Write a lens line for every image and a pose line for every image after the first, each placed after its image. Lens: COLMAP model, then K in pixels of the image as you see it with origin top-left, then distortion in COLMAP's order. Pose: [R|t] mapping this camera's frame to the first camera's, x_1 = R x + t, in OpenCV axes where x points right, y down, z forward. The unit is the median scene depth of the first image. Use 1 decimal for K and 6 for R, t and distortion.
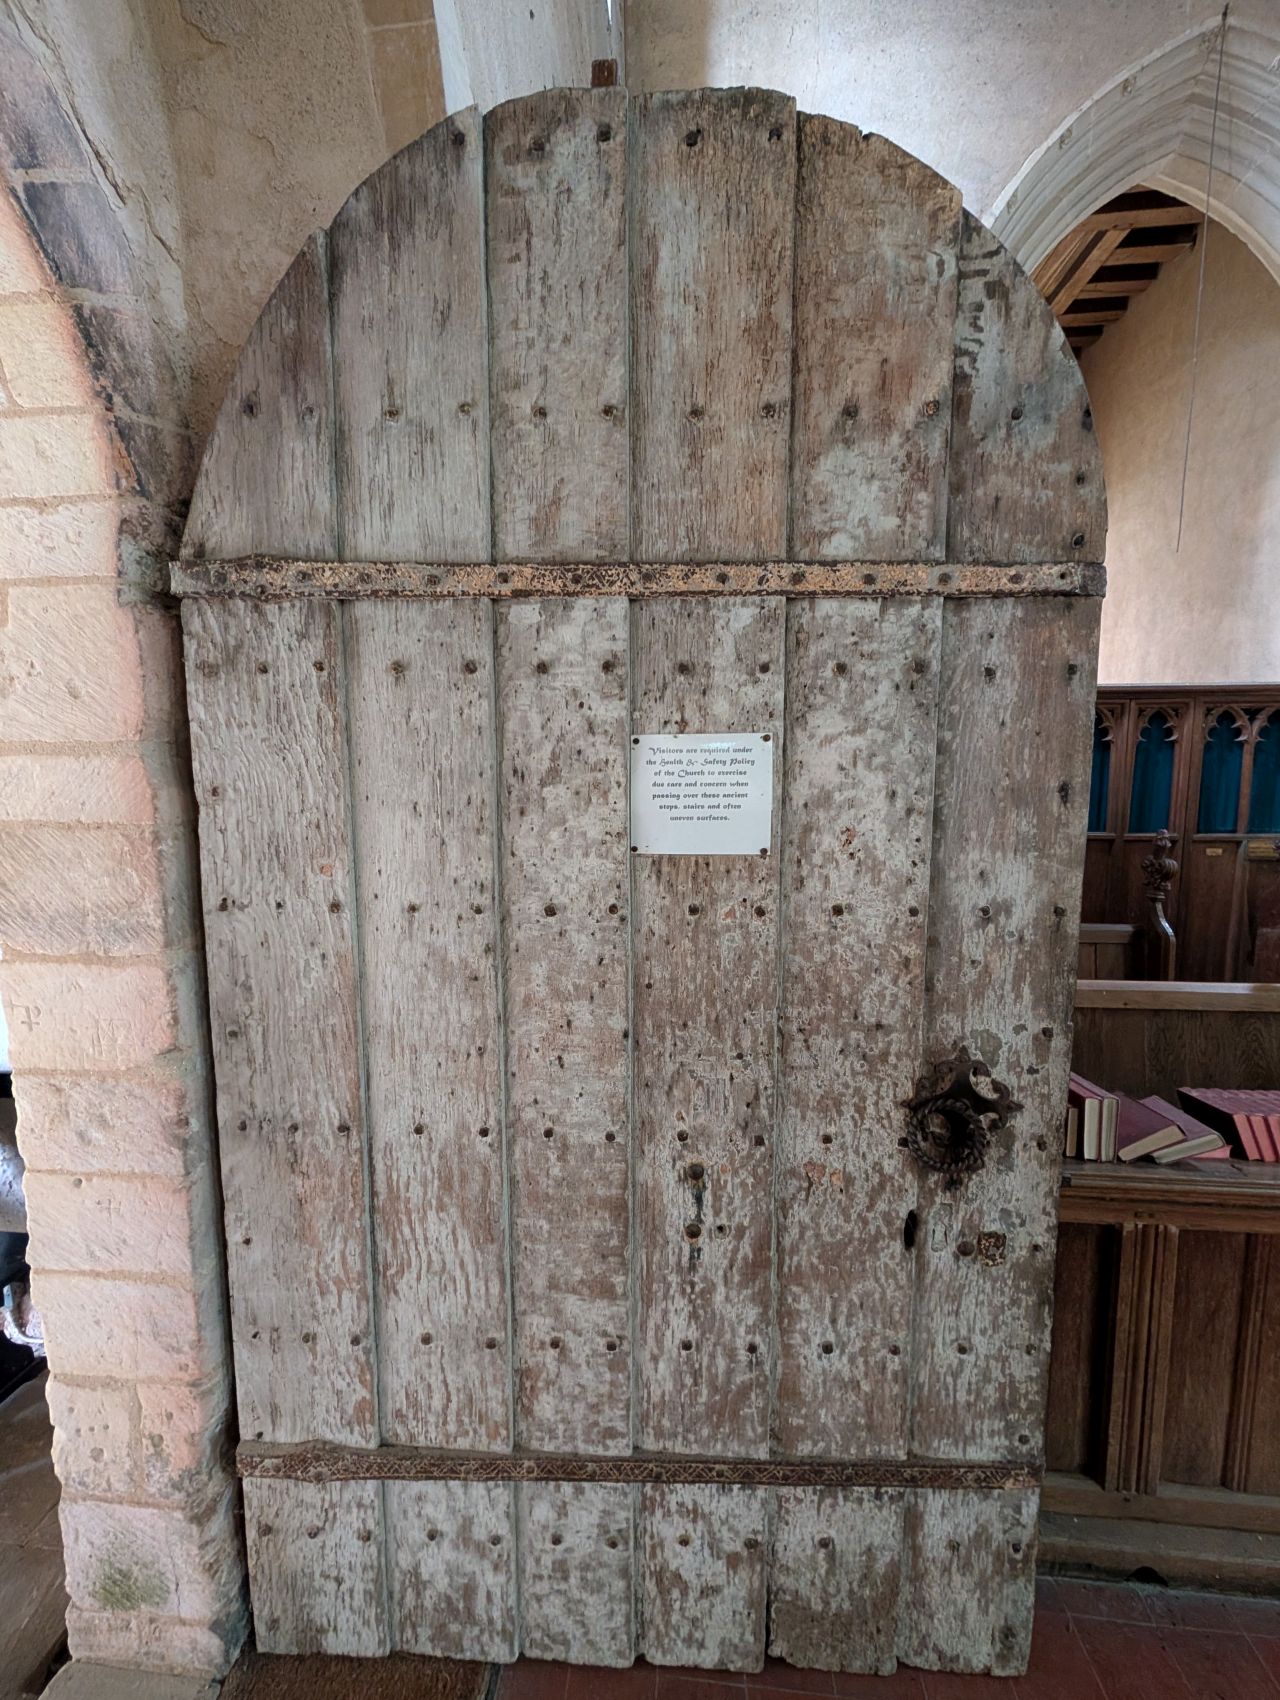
lens RADIAL K [[635.2, 0, 640.0], [0, 635.2, 850.0], [0, 0, 1]] dist [0.000821, 0.000111]
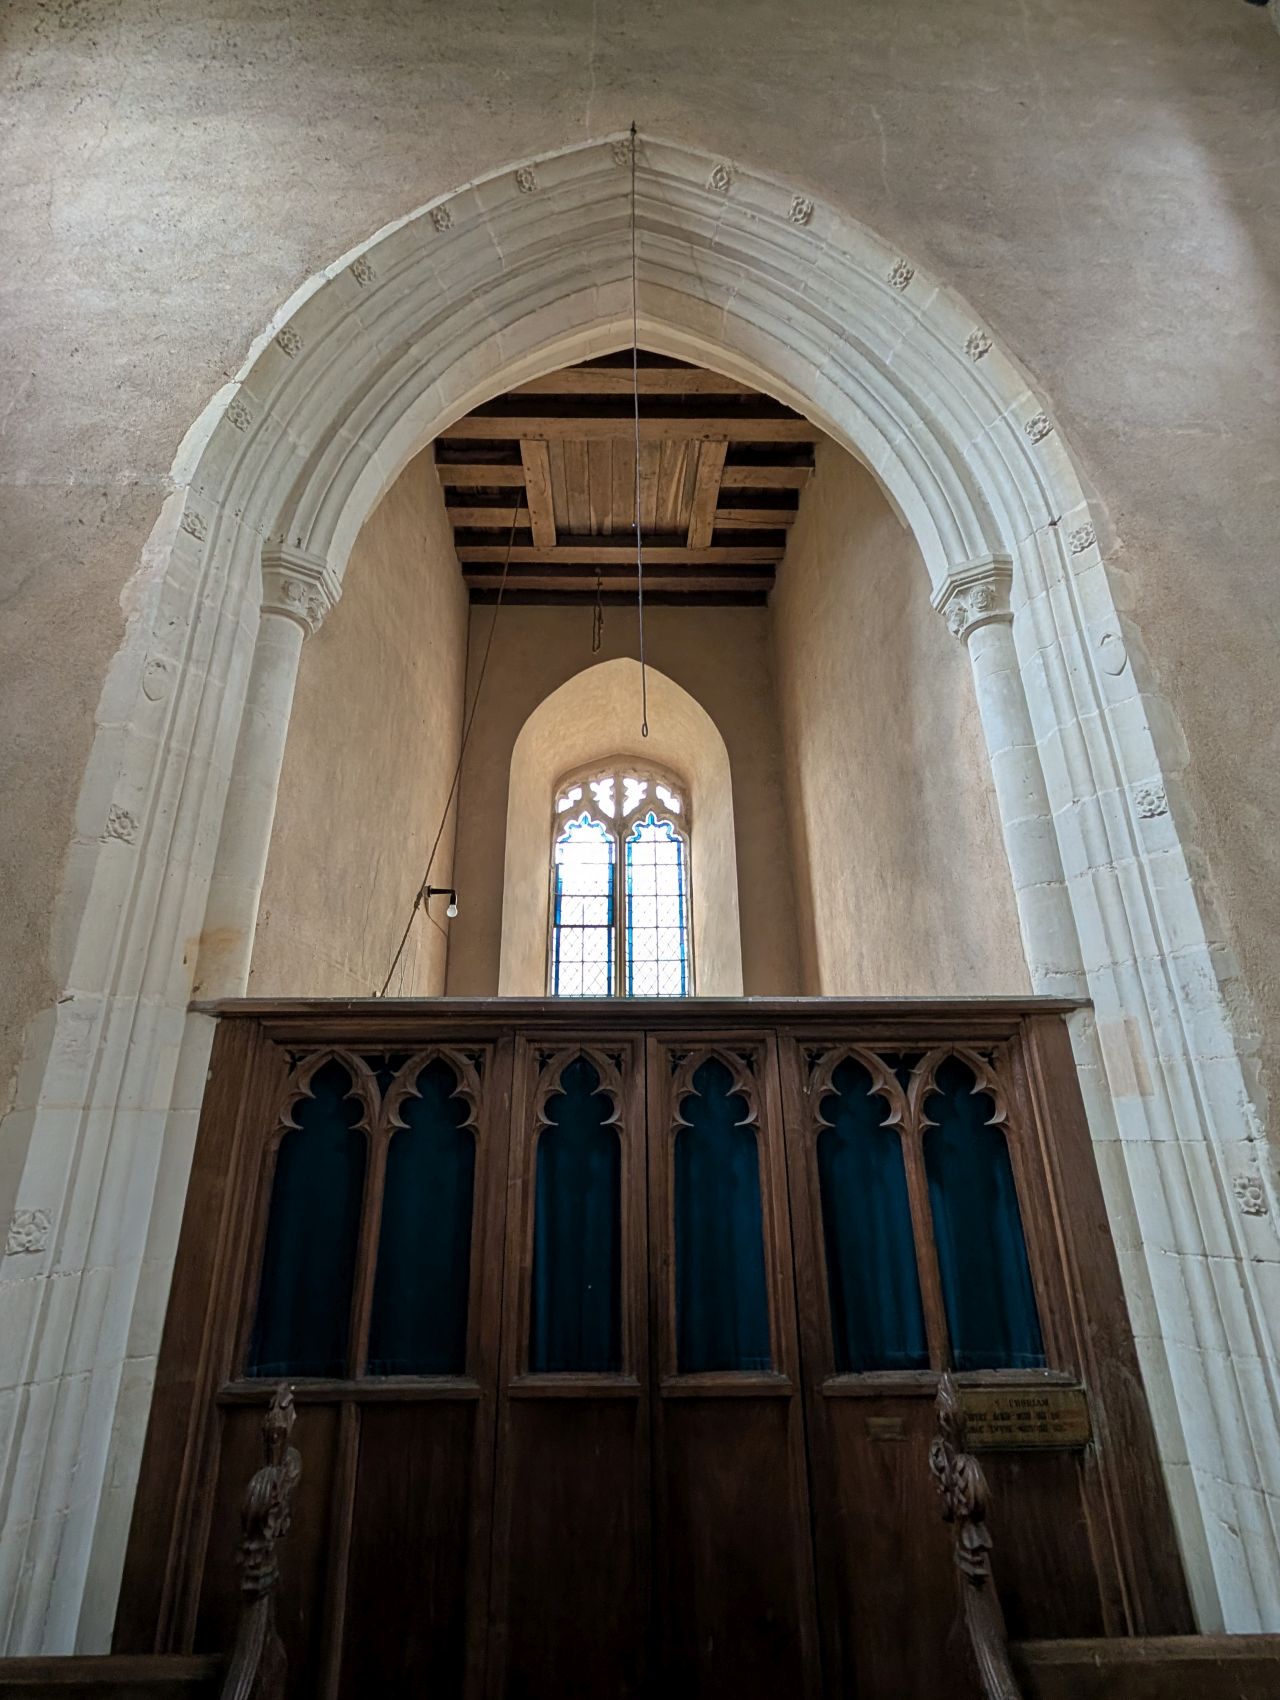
lens RADIAL K [[825.9, 0, 627.5], [0, 825.9, 852.4], [0, 0, 1]] dist [0.004796, -0.000394]
pose [[0.992553, 0.033596, 0.117085, 0.689058], [0.022455, 0.894272, -0.446960, -0.089105], [-0.119722, 0.446261, 0.886858, 0.426464]]
